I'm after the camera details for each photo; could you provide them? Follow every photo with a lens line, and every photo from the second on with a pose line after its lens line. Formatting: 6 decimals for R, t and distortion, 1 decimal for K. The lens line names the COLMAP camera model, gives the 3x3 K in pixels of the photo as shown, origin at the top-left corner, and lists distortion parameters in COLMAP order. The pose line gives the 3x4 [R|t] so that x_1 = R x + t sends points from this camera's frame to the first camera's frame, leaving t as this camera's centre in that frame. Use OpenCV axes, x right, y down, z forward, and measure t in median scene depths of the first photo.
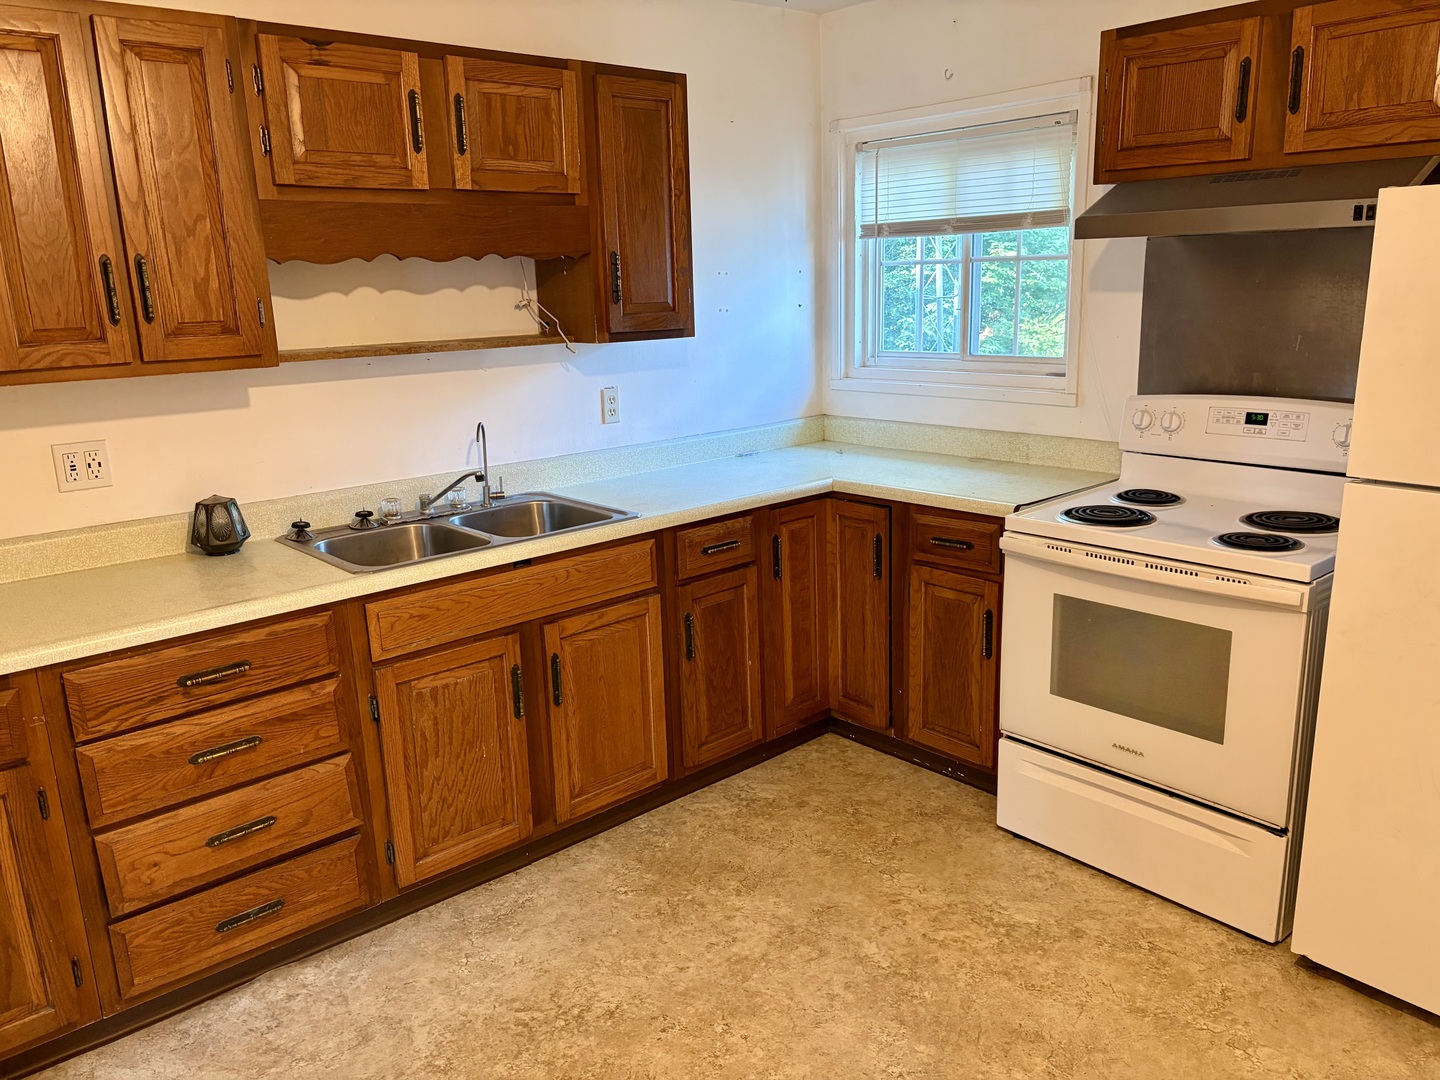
lens RADIAL K [[1104.4, 0, 717.7], [0, 1104.4, 540.5], [0, 0, 1]] dist [0.067136, -0.061732]
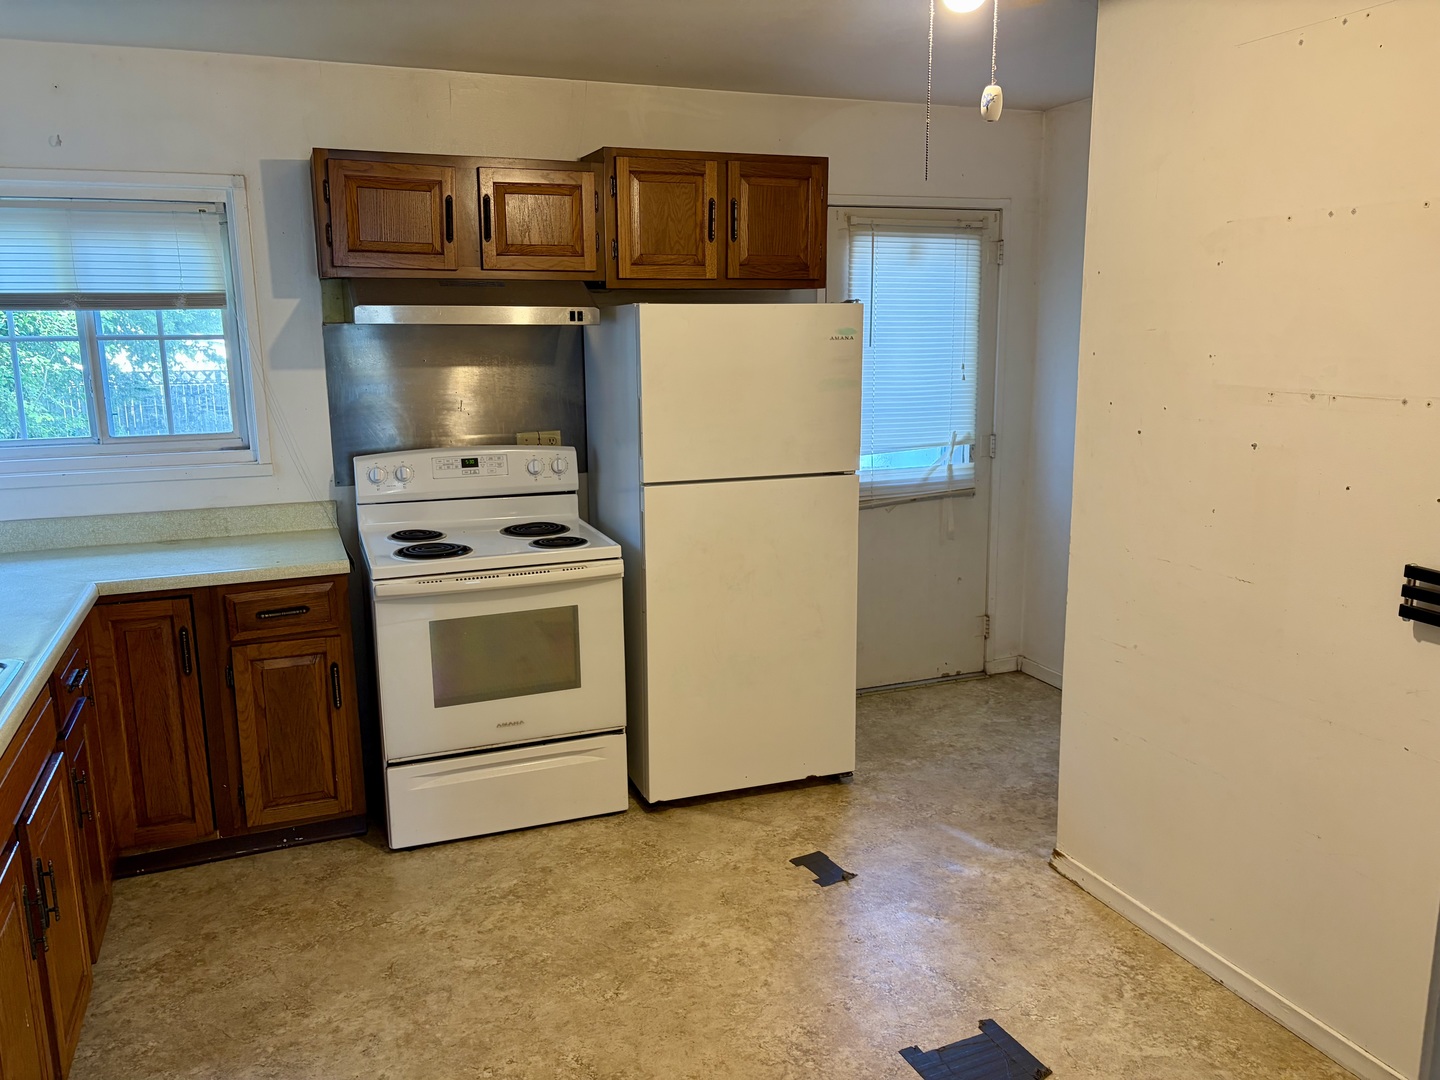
lens RADIAL K [[1104.4, 0, 721.0], [0, 1104.4, 532.5], [0, 0, 1]] dist [0.067136, -0.061732]
pose [[0.334073, -0.150600, 0.930438, -0.664614], [0.220539, 0.972240, 0.078181, -0.067182], [-0.916383, 0.179080, 0.358012, 0.278325]]
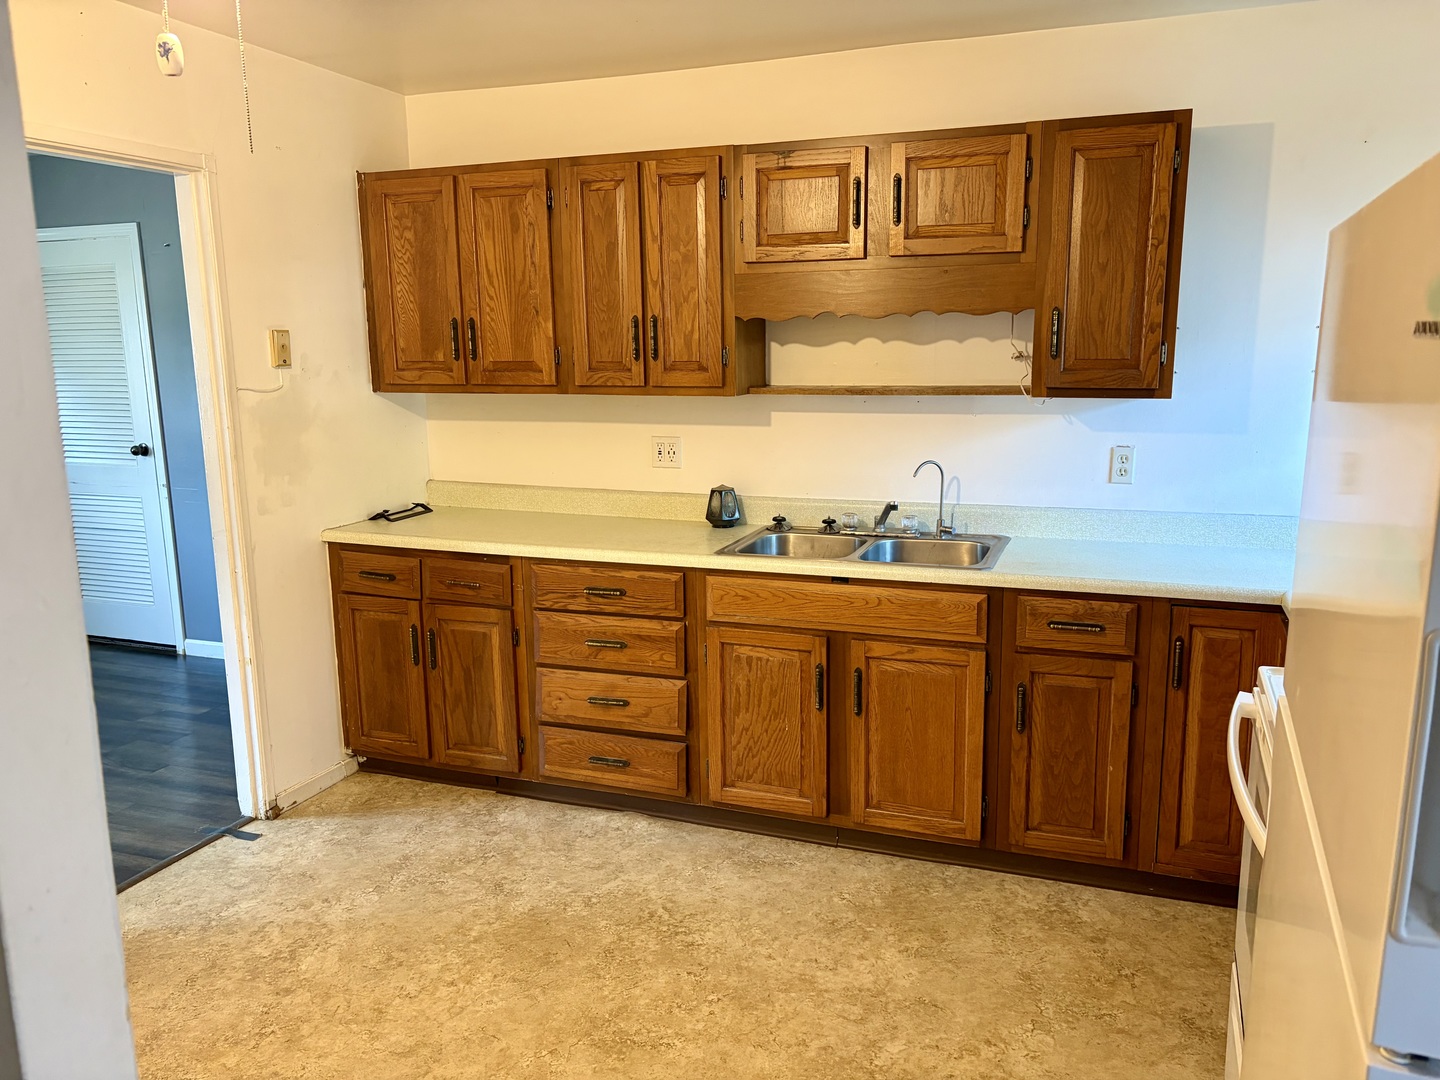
lens RADIAL K [[1104.4, 0, 719.1], [0, 1104.4, 545.4], [0, 0, 1]] dist [0.067136, -0.061732]
pose [[0.464528, 0.187445, -0.865493, 0.730857], [-0.211450, 0.972549, 0.097141, -0.096501], [0.859944, 0.137884, 0.491411, 0.317639]]
